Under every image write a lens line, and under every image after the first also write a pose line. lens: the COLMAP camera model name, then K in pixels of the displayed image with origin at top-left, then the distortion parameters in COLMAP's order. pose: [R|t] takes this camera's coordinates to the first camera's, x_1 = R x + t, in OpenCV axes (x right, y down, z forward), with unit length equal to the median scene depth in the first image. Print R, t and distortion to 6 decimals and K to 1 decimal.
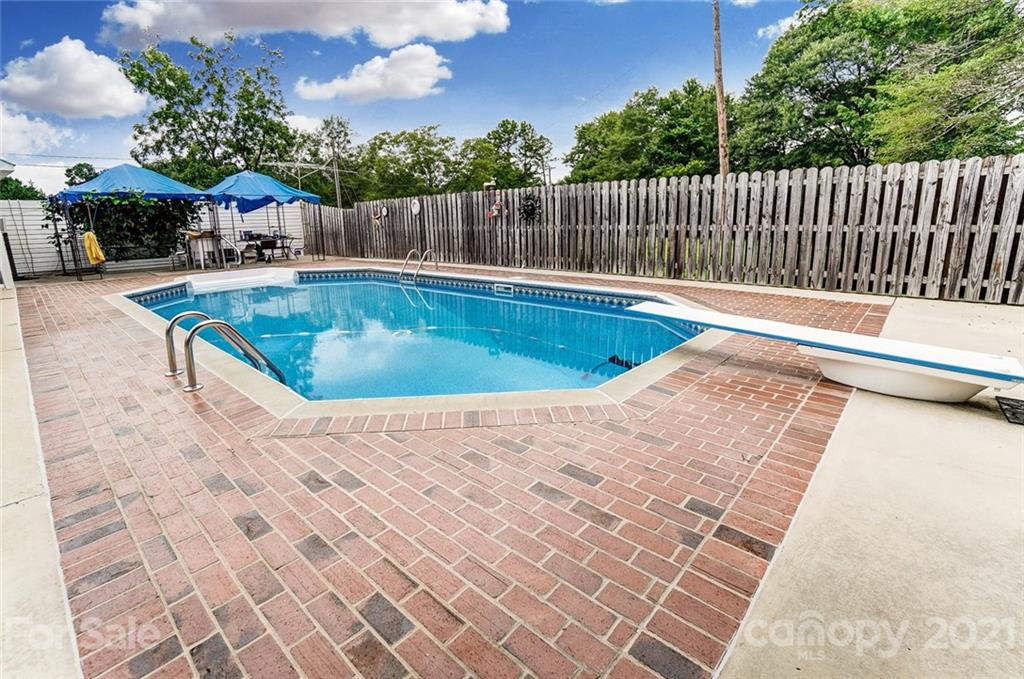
lens RADIAL K [[446.0, 0, 513.0], [0, 446.0, 310.7], [0, 0, 1]] dist [-0.043096, 0.000534]
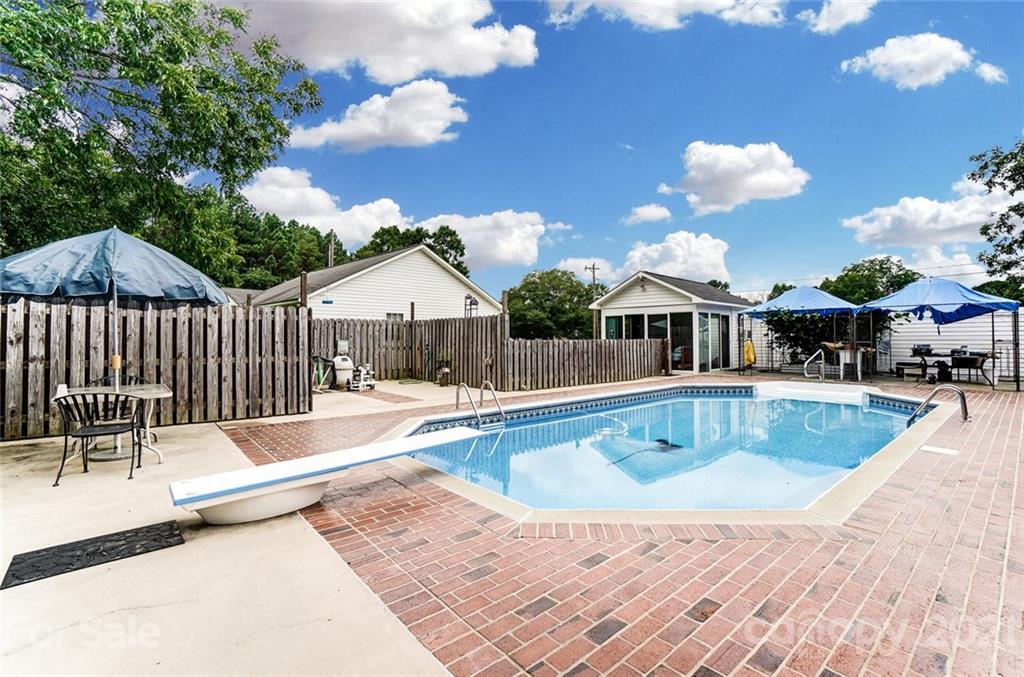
lens RADIAL K [[463.0, 0, 512.0], [0, 463.0, 338.5], [0, 0, 1]] dist [-0.033835, -0.000055]
pose [[-0.137358, 0.019256, -0.990334, 0.512894], [-0.189457, 0.980841, 0.045349, -0.106650], [0.972234, 0.193855, -0.131078, 0.426144]]
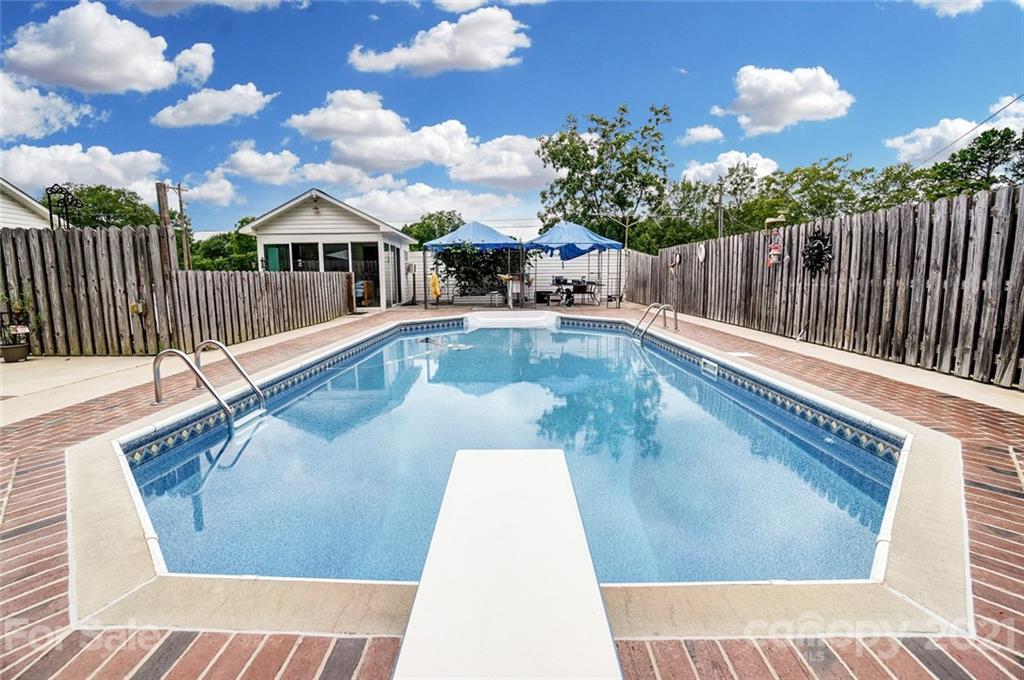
lens RADIAL K [[447.3, 0, 512.0], [0, 447.3, 340.0], [0, 0, 1]] dist [-0.068912, 0.022982]
pose [[0.654923, 0.122514, -0.745699, 0.223616], [-0.154934, 0.987578, 0.026180, -0.047458], [0.739643, 0.098388, 0.665769, 0.244248]]
